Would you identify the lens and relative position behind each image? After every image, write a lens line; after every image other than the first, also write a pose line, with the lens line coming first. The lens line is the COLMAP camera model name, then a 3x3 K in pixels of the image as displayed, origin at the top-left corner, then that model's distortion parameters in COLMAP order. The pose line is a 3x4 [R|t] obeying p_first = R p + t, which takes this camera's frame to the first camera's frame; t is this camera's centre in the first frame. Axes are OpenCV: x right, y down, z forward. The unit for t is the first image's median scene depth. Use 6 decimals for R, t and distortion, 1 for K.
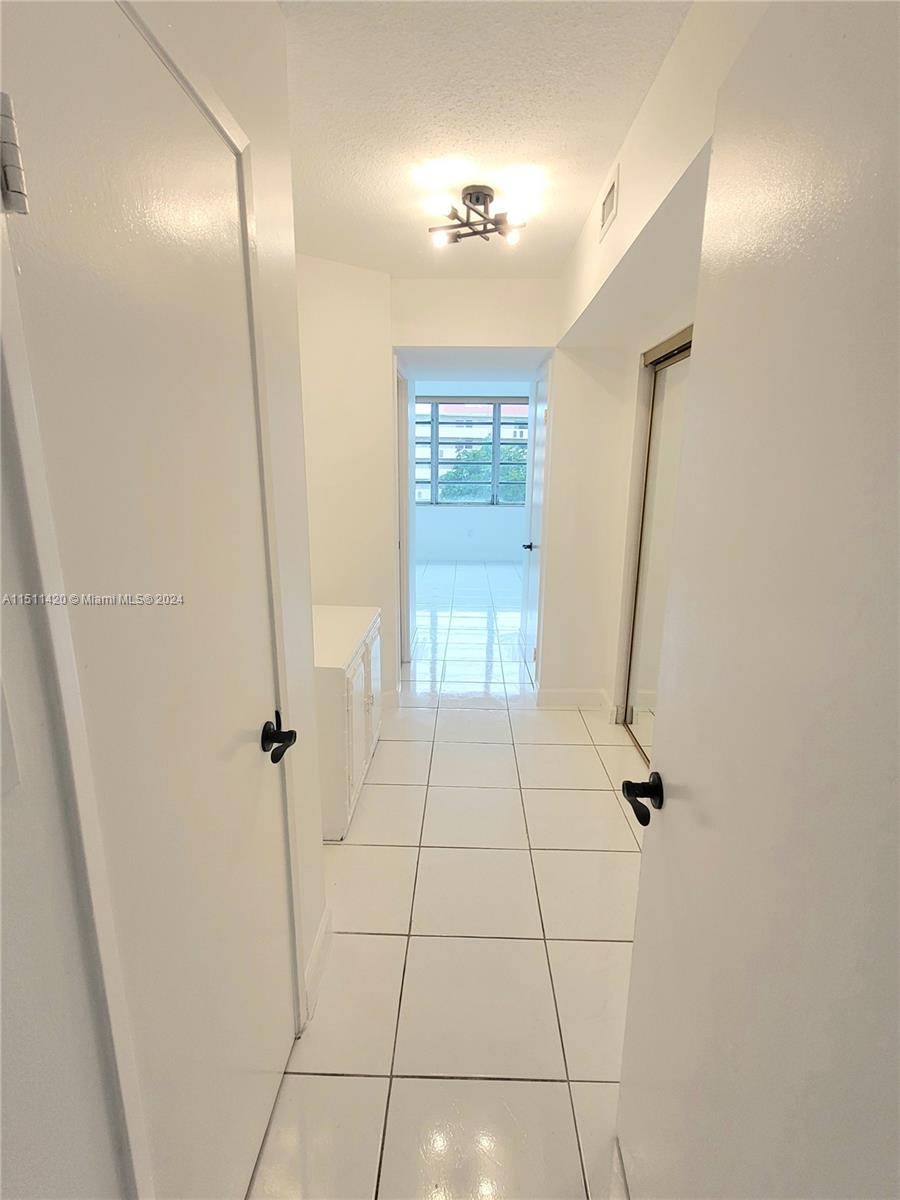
lens RADIAL K [[576.2, 0, 450.0], [0, 576.2, 597.8], [0, 0, 1]] dist [-0.002588, -0.001304]
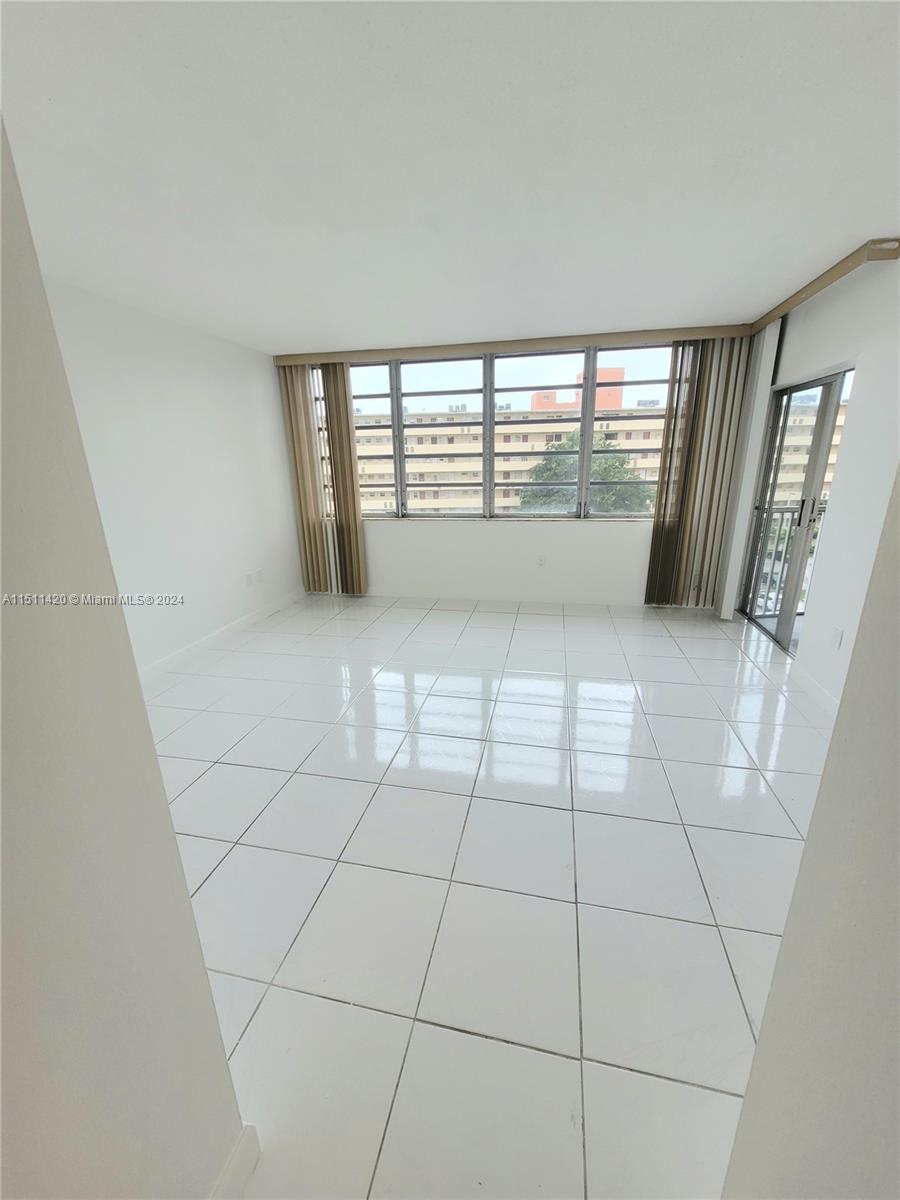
lens RADIAL K [[472.5, 0, 455.6], [0, 472.5, 600.1], [0, 0, 1]] dist [0.007884, -0.001079]
pose [[0.984889, 0.026781, -0.171105, 0.033810], [-0.015741, 0.997725, 0.065557, -0.108904], [0.172472, -0.061873, 0.983069, 0.480903]]
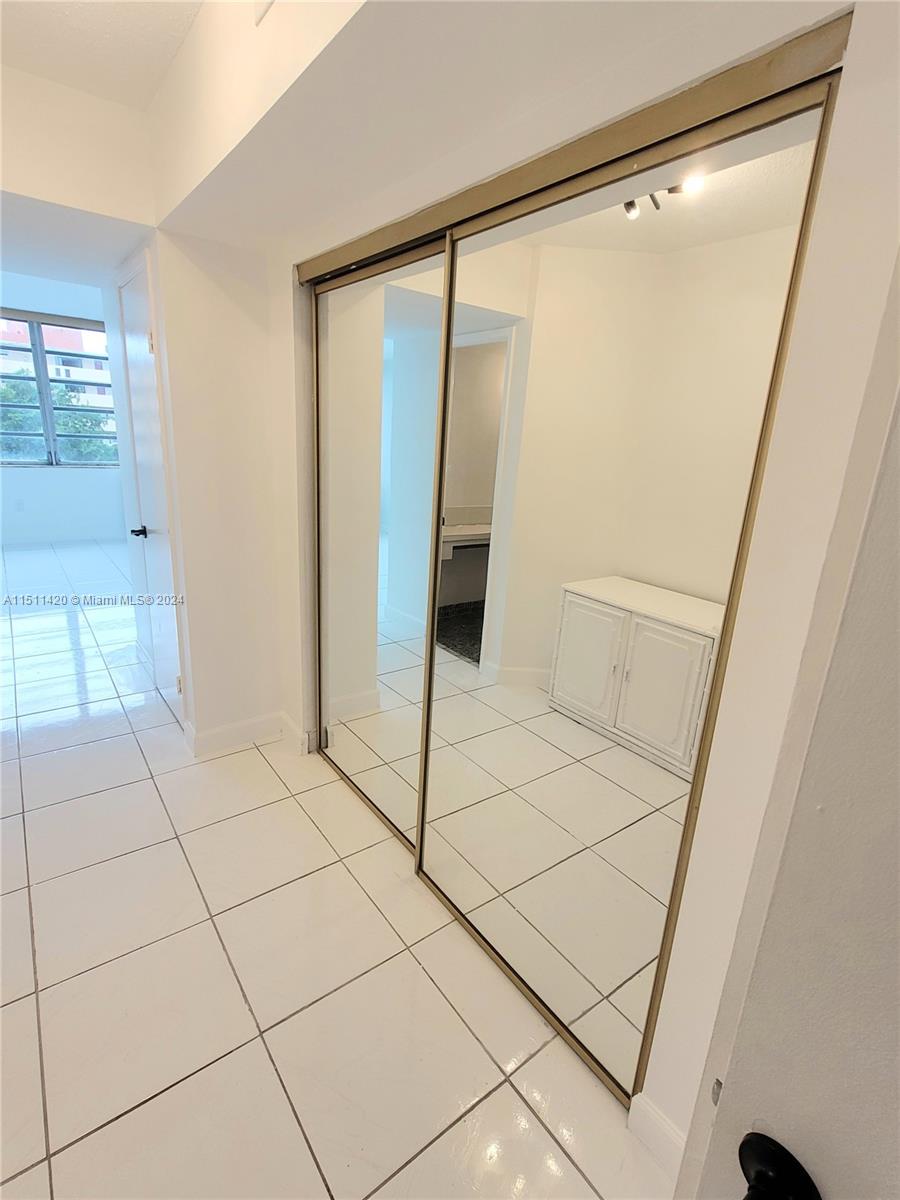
lens RADIAL K [[576.2, 0, 461.4], [0, 576.2, 600.7], [0, 0, 1]] dist [-0.002588, -0.001304]
pose [[0.768328, -0.143096, 0.623856, -0.006318], [0.095128, 0.989393, 0.109782, -0.022659], [-0.632948, -0.025003, 0.773791, 0.102475]]
